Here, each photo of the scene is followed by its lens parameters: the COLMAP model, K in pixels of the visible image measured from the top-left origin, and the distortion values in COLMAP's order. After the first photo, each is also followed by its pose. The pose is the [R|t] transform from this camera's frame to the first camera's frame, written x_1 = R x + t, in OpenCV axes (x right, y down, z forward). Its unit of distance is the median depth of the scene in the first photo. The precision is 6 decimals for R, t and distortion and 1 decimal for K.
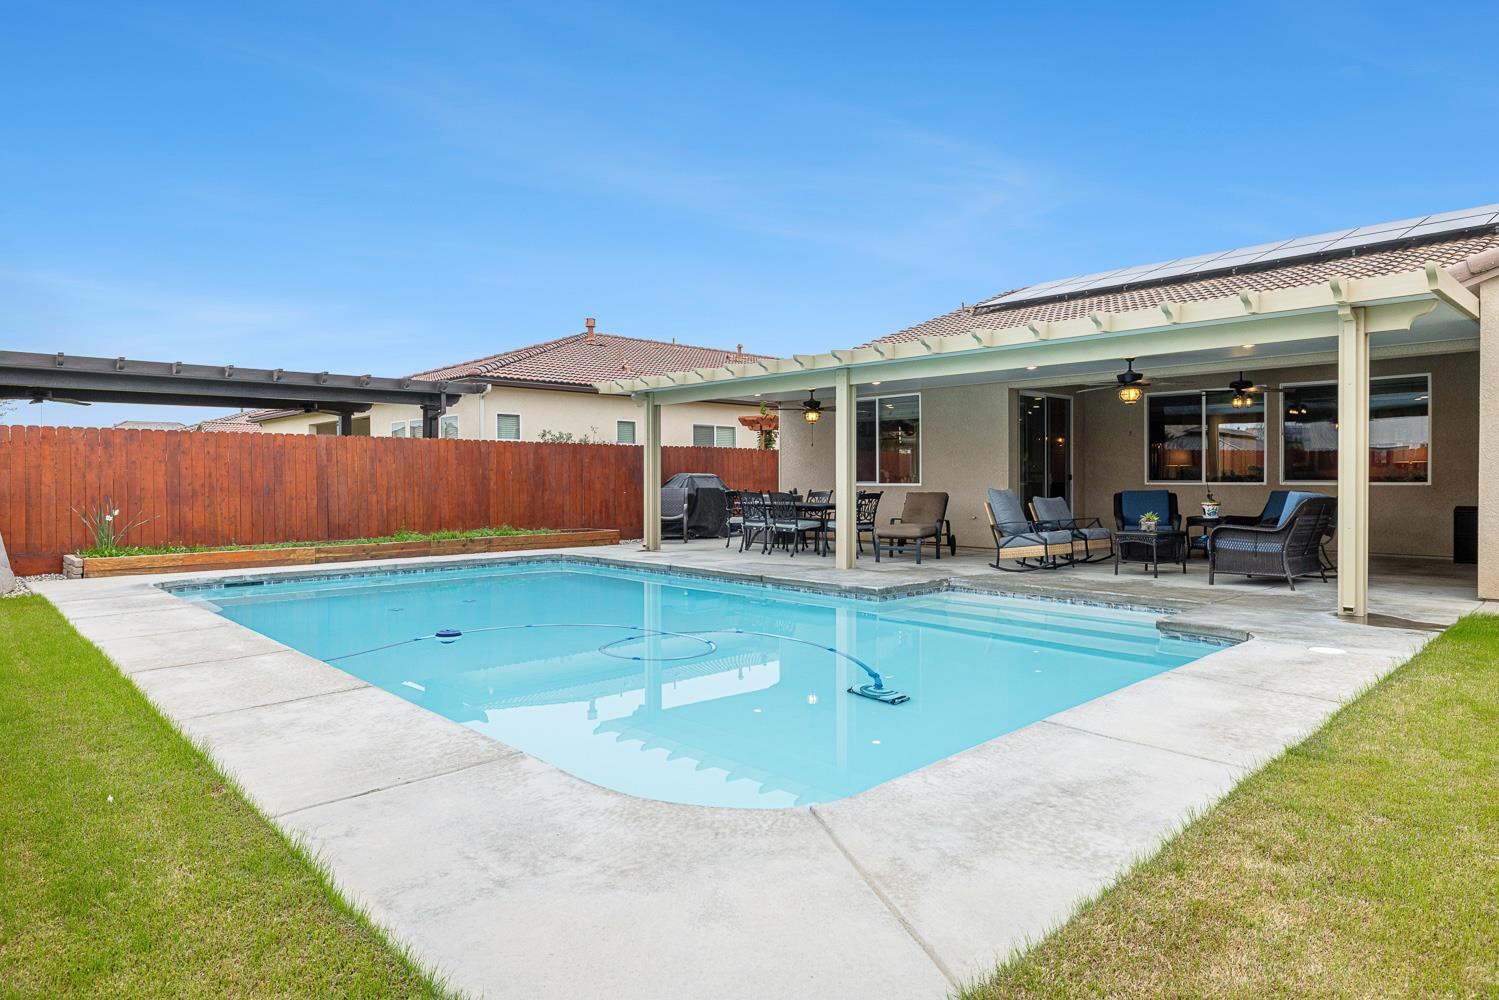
lens RADIAL K [[855.4, 0, 752.4], [0, 855.4, 486.8], [0, 0, 1]] dist [-0.003079, -0.000471]
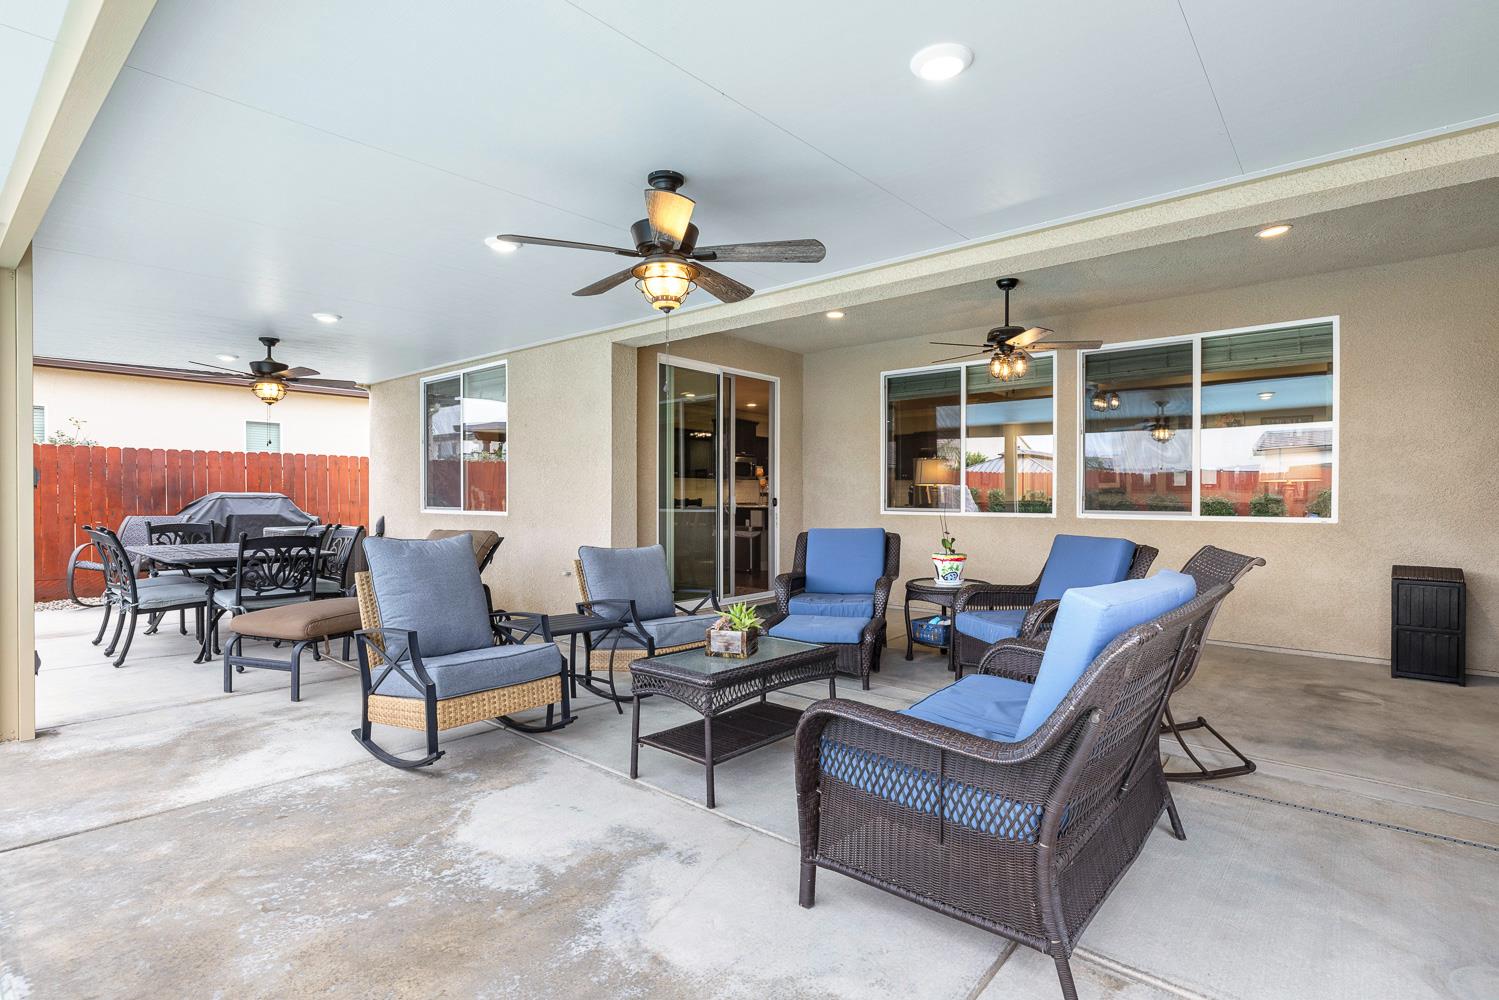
lens RADIAL K [[723.3, 0, 752.2], [0, 723.3, 498.1], [0, 0, 1]] dist [-0.004694, 0.000514]
pose [[0.993903, 0.006008, 0.110098, 0.342916], [-0.004952, 0.999939, -0.009858, -0.010548], [-0.110151, 0.009253, 0.993872, 0.534328]]
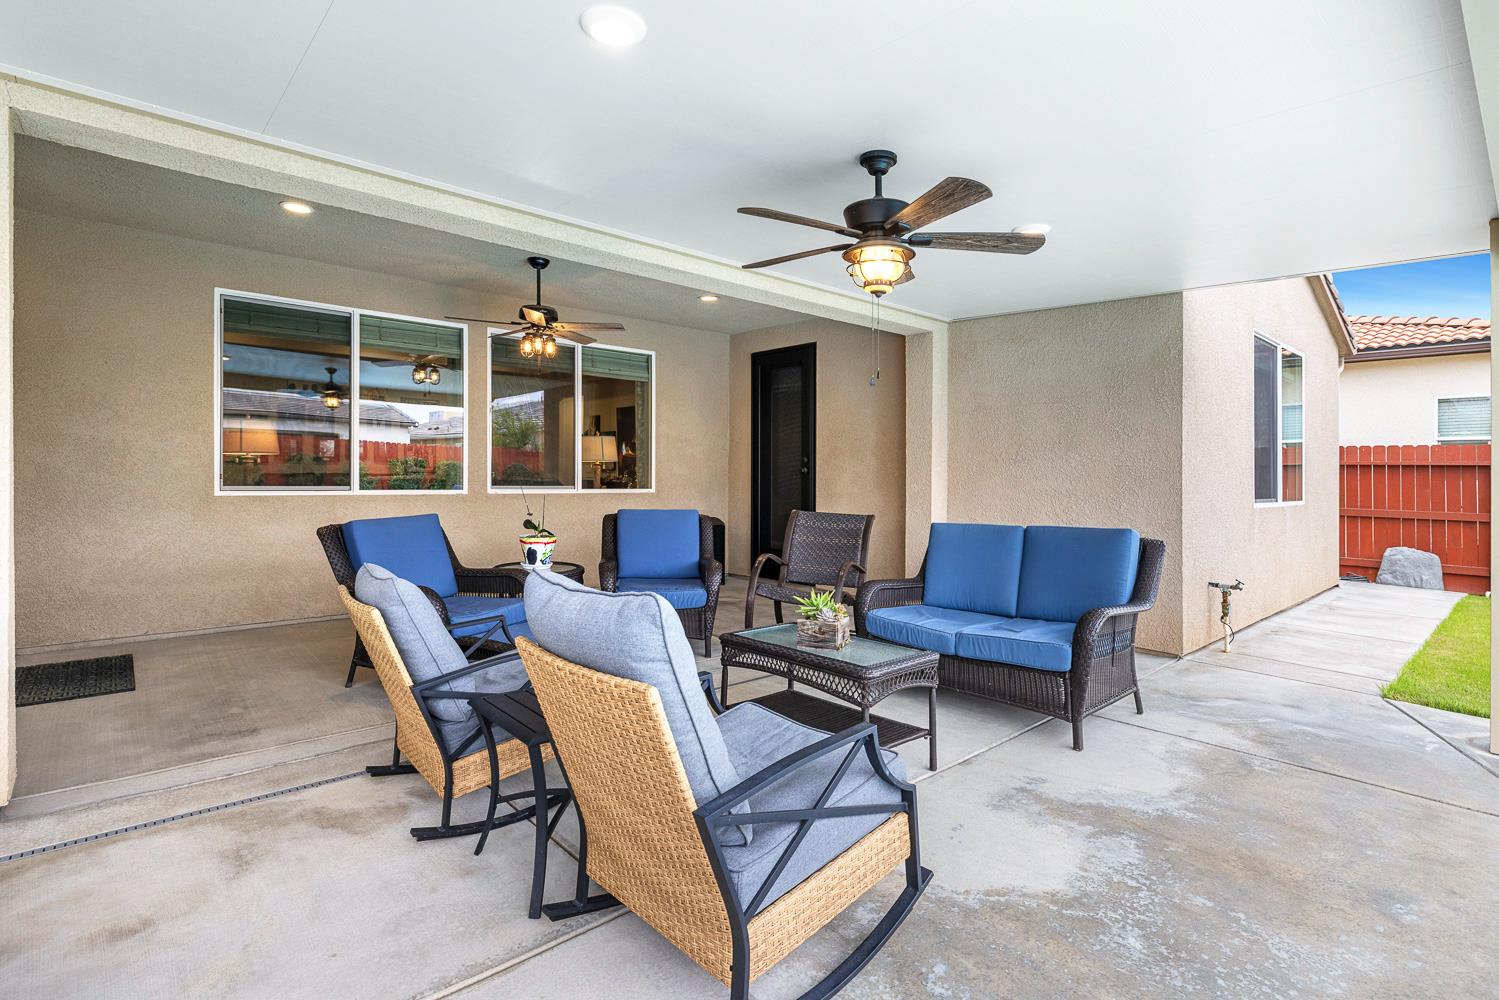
lens RADIAL K [[723.3, 0, 745.0], [0, 723.3, 482.2], [0, 0, 1]] dist [-0.004694, 0.000514]
pose [[0.029474, -0.013692, 0.999472, 0.111522], [-0.005212, 0.999890, 0.013851, -0.019112], [-0.999552, -0.005617, 0.029400, 0.809969]]
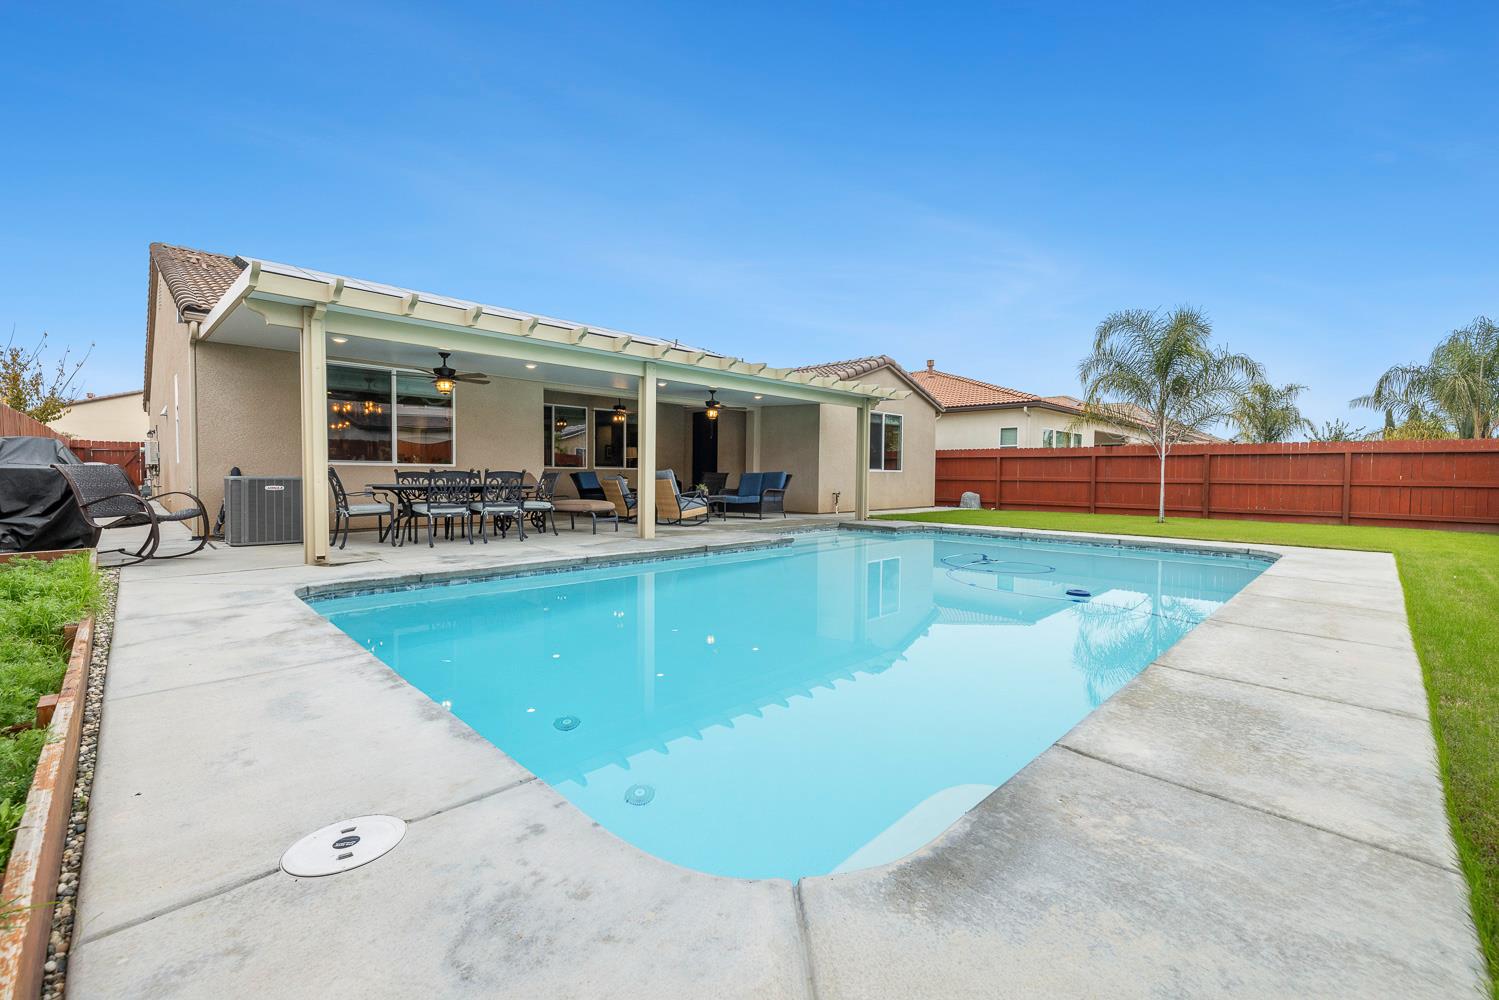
lens RADIAL K [[644.6, 0, 749.2], [0, 644.6, 510.8], [0, 0, 1]] dist [0.001843, 0.001214]
pose [[-0.013066, -0.064814, 0.997812, -0.650656], [-0.007551, 0.997875, 0.064719, -0.000154], [-0.999886, -0.006689, -0.013528, 0.731613]]
